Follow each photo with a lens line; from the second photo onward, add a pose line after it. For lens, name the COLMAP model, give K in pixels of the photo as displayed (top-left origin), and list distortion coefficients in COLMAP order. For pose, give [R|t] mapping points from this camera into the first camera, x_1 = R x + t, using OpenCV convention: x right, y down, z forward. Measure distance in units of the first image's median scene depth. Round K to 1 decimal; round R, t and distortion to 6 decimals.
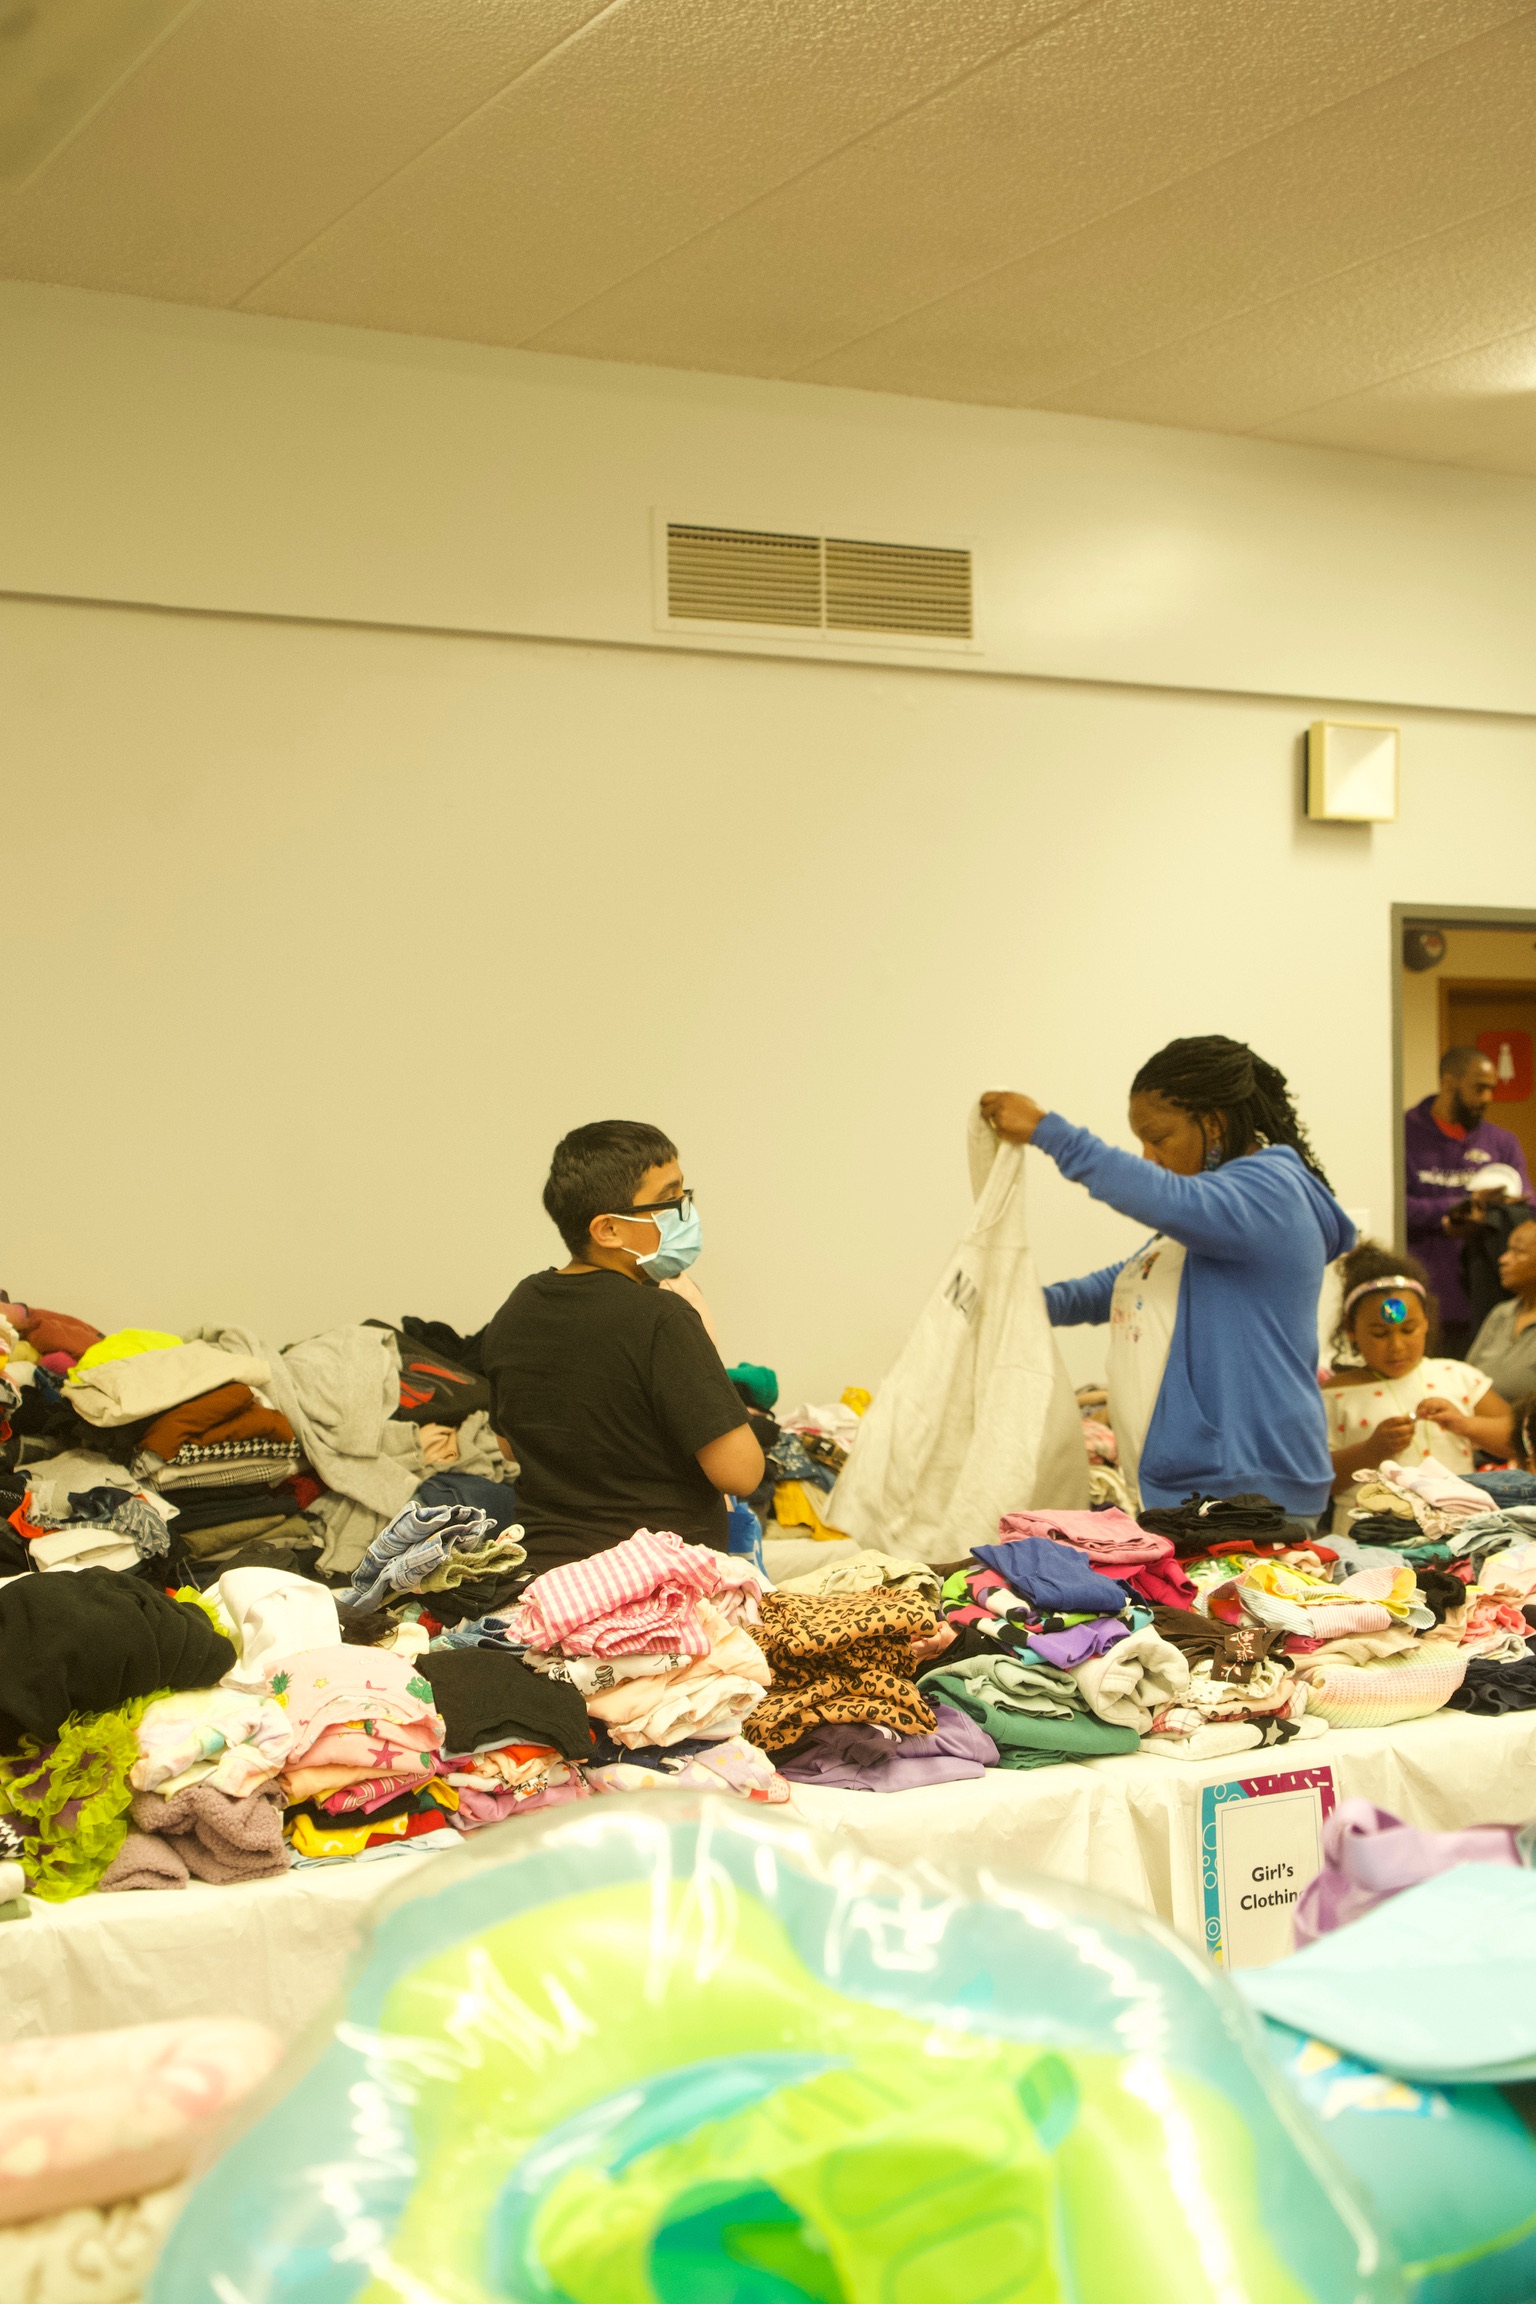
lens RADIAL K [[3015.0, 0, 768.3], [0, 3015.0, 1152.3], [0, 0, 1]] dist [-0.017274, 0.000000]
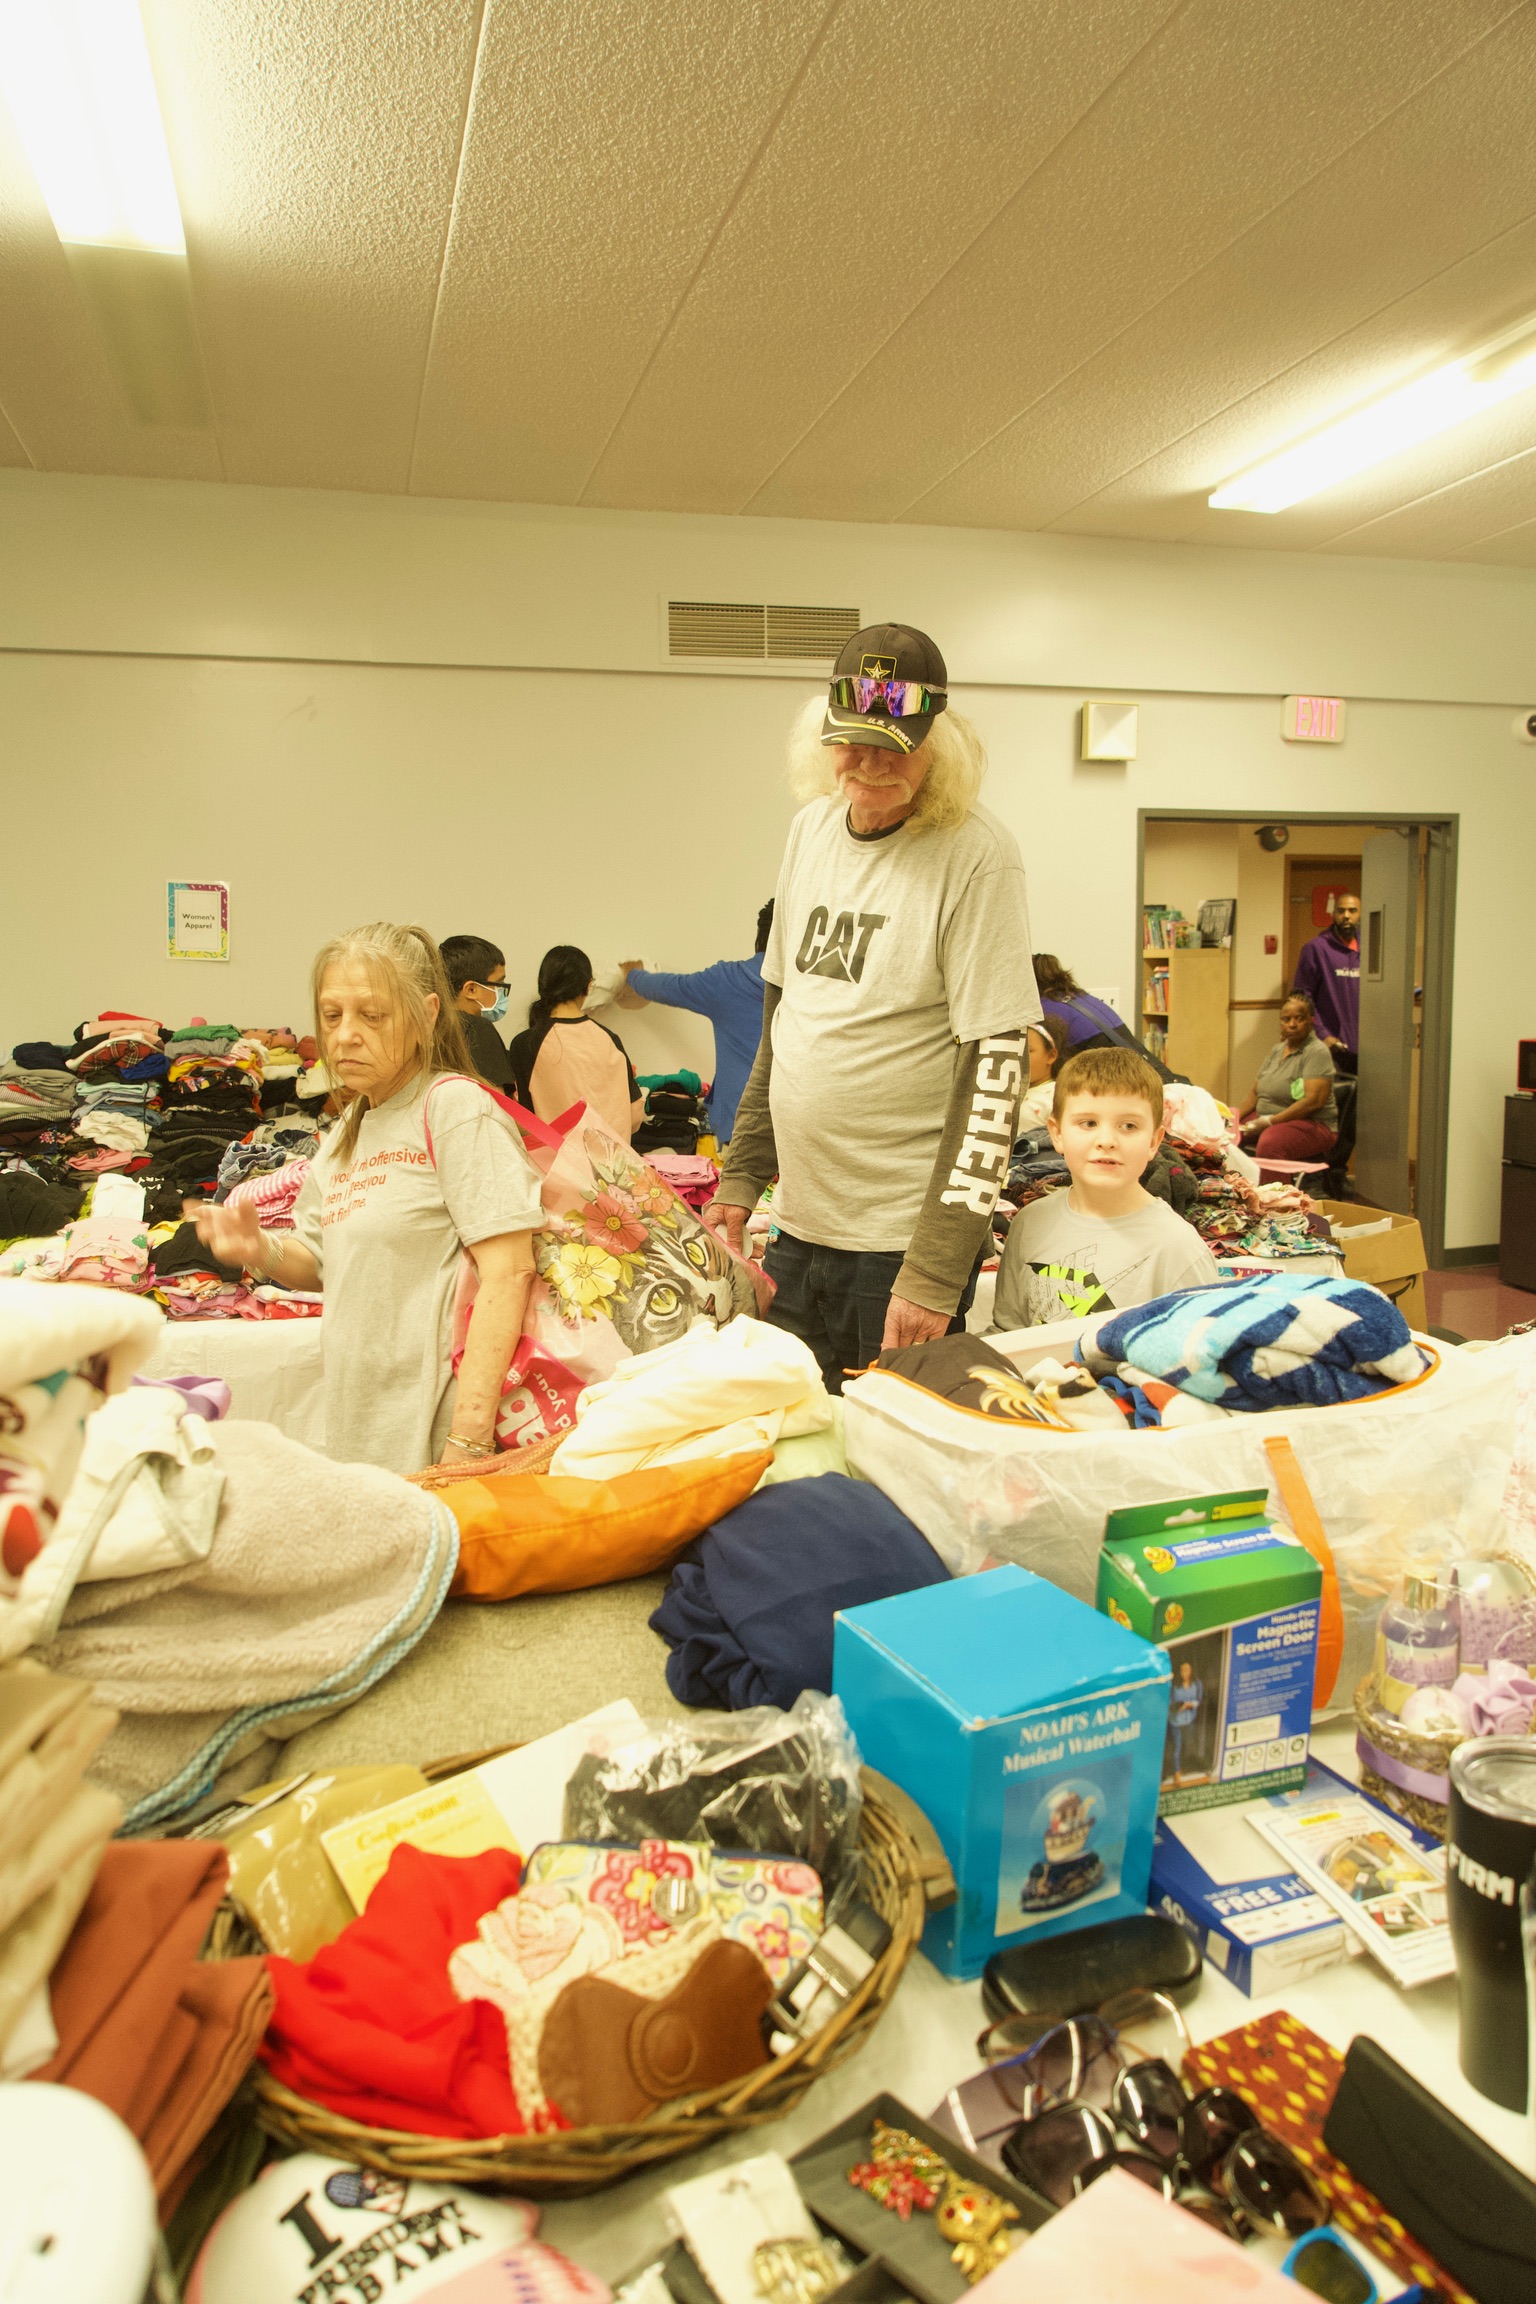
lens RADIAL K [[1564.7, 0, 767.8], [0, 1564.7, 1148.7], [0, 0, 1]] dist [-0.038328, 0.024487]
pose [[0.971691, 0.027538, -0.234647, 0.243059], [0.001038, 0.992677, 0.120797, 0.002032], [0.236255, -0.117621, 0.964546, 0.080817]]
